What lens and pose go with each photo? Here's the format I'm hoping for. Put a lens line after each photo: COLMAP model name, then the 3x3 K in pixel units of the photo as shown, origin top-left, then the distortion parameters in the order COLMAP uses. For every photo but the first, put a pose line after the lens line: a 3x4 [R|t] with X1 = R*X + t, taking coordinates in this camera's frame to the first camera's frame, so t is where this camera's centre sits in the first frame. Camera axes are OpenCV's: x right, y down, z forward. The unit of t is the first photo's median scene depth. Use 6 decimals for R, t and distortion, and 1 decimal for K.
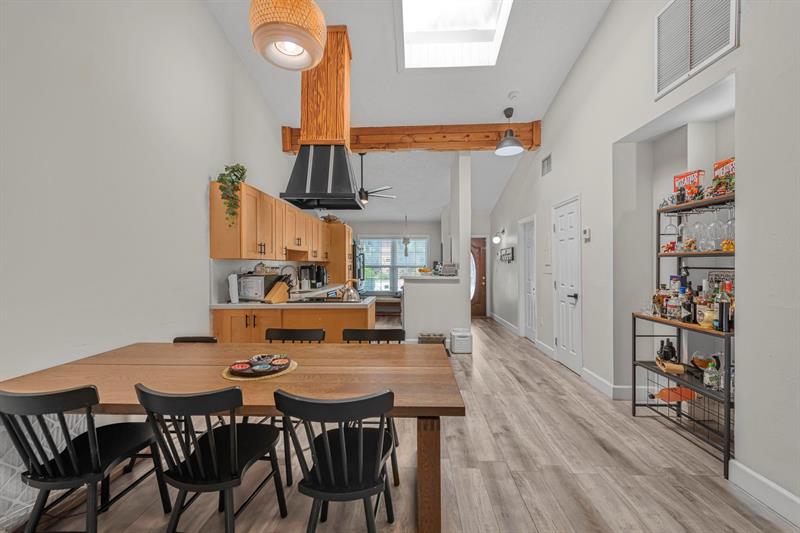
lens RADIAL K [[327.2, 0, 403.0], [0, 327.2, 267.5], [0, 0, 1]] dist [0.002262, 0.000047]
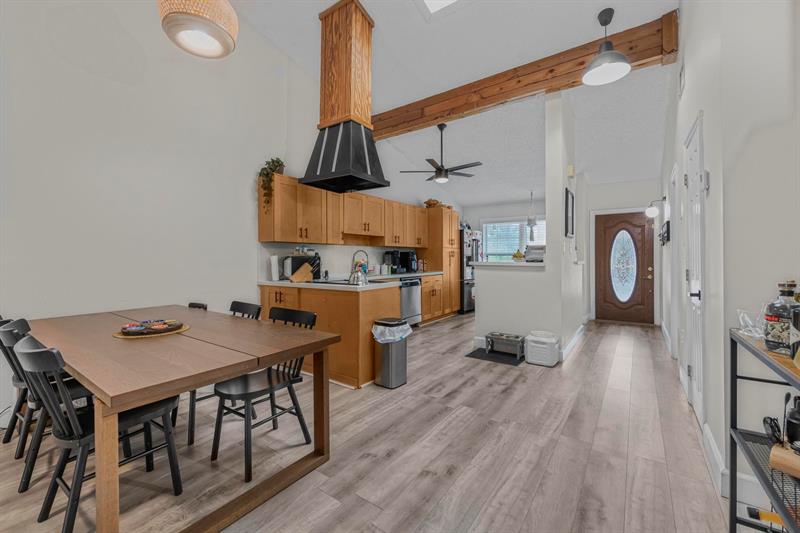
lens RADIAL K [[332.5, 0, 397.8], [0, 332.5, 260.1], [0, 0, 1]] dist [0.006655, -0.000250]
pose [[0.833996, 0.002947, -0.551762, 0.324917], [-0.002609, 0.999996, 0.001397, 0.022410], [0.551764, 0.000275, 0.834000, 0.183327]]
